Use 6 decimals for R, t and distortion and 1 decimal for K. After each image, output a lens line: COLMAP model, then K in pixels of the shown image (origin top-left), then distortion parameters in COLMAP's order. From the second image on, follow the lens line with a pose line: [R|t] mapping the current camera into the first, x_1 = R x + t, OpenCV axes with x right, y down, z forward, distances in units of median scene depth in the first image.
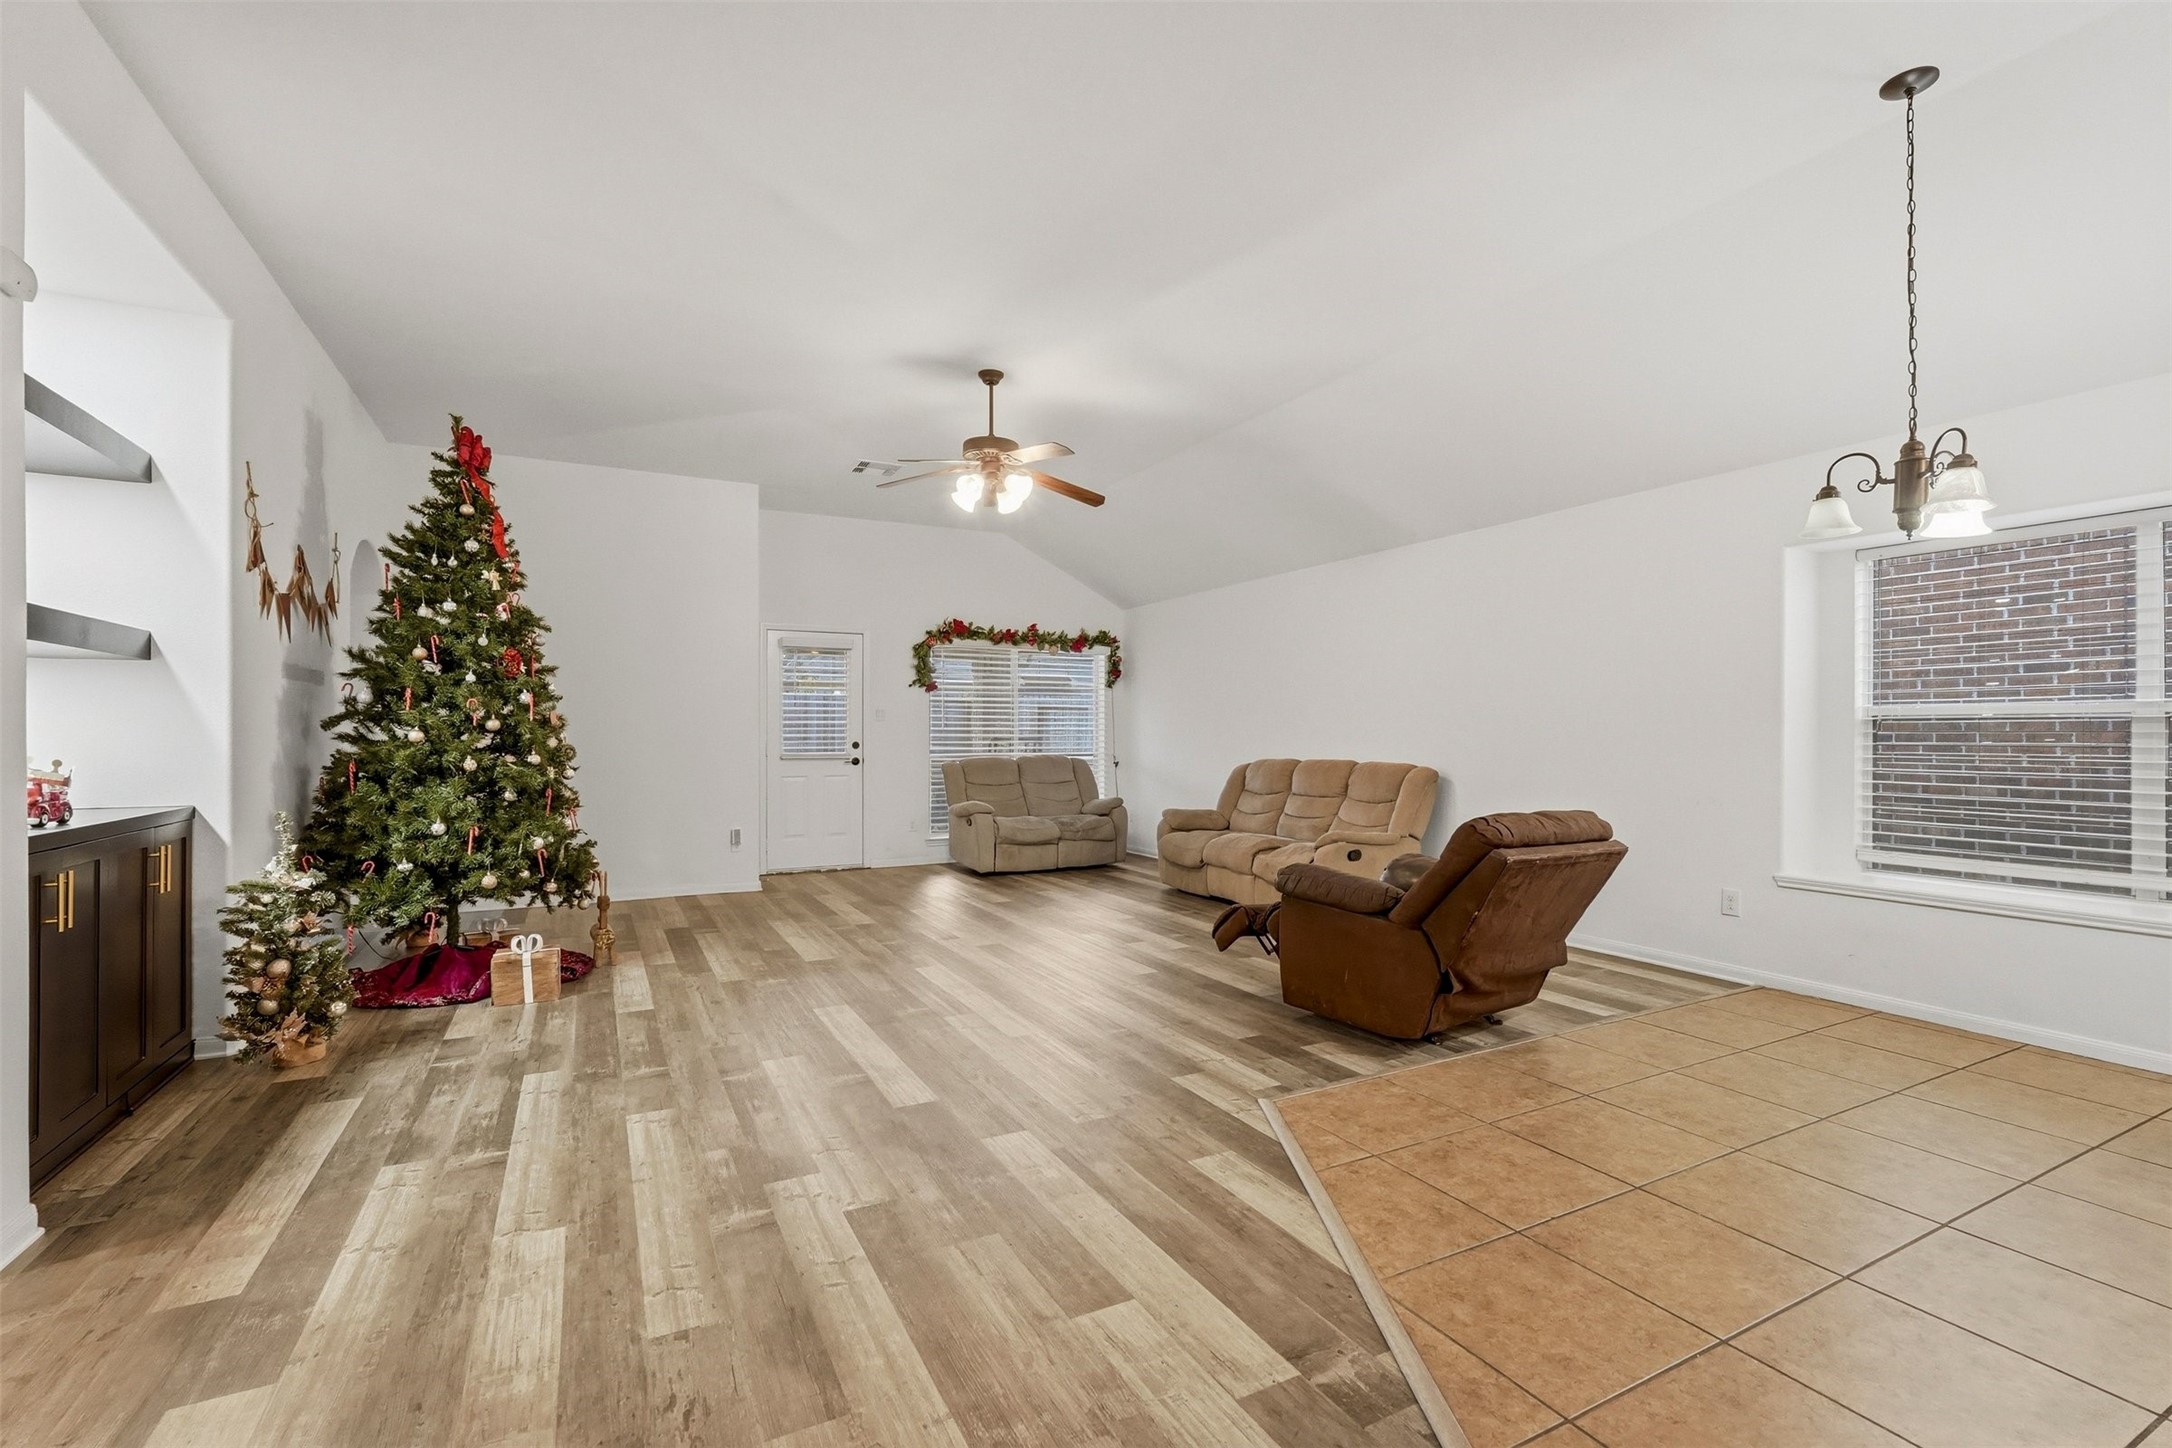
lens RADIAL K [[958.4, 0, 1087.3], [0, 958.4, 727.8], [0, 0, 1]] dist [-0.004543, 0.000105]
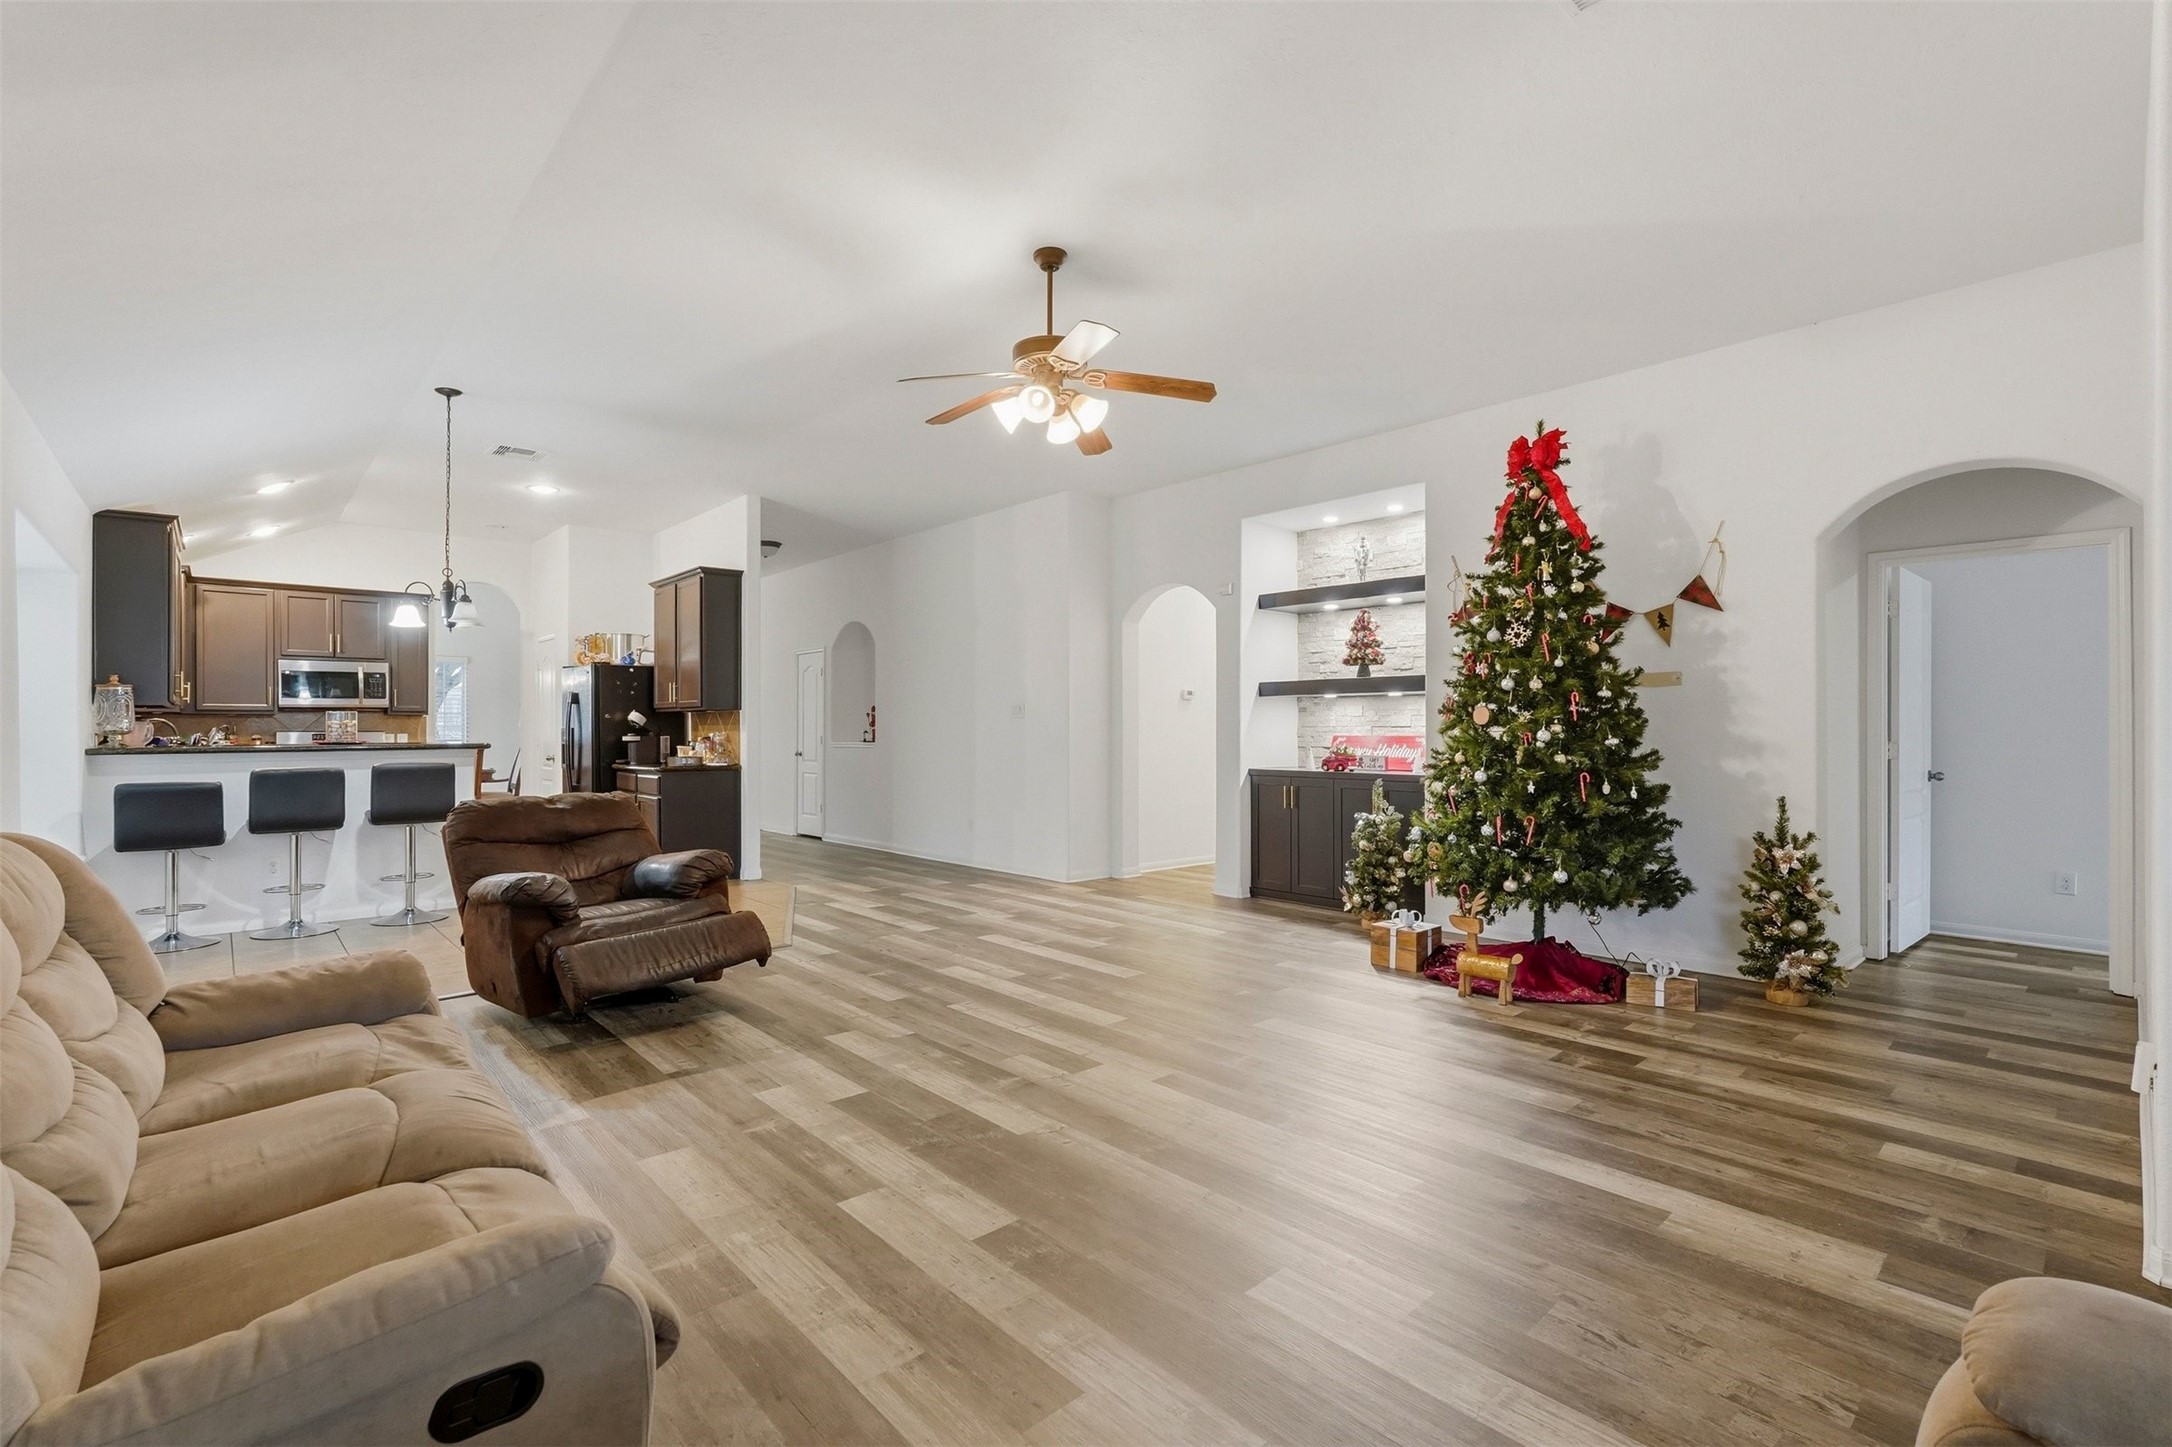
lens RADIAL K [[958.4, 0, 1087.3], [0, 958.4, 727.3], [0, 0, 1]] dist [-0.004543, 0.000105]
pose [[-0.965624, -0.003775, -0.259915, 0.069147], [-0.002011, 0.999973, -0.007053, 0.007135], [0.259934, -0.006288, -0.965606, 1.801041]]
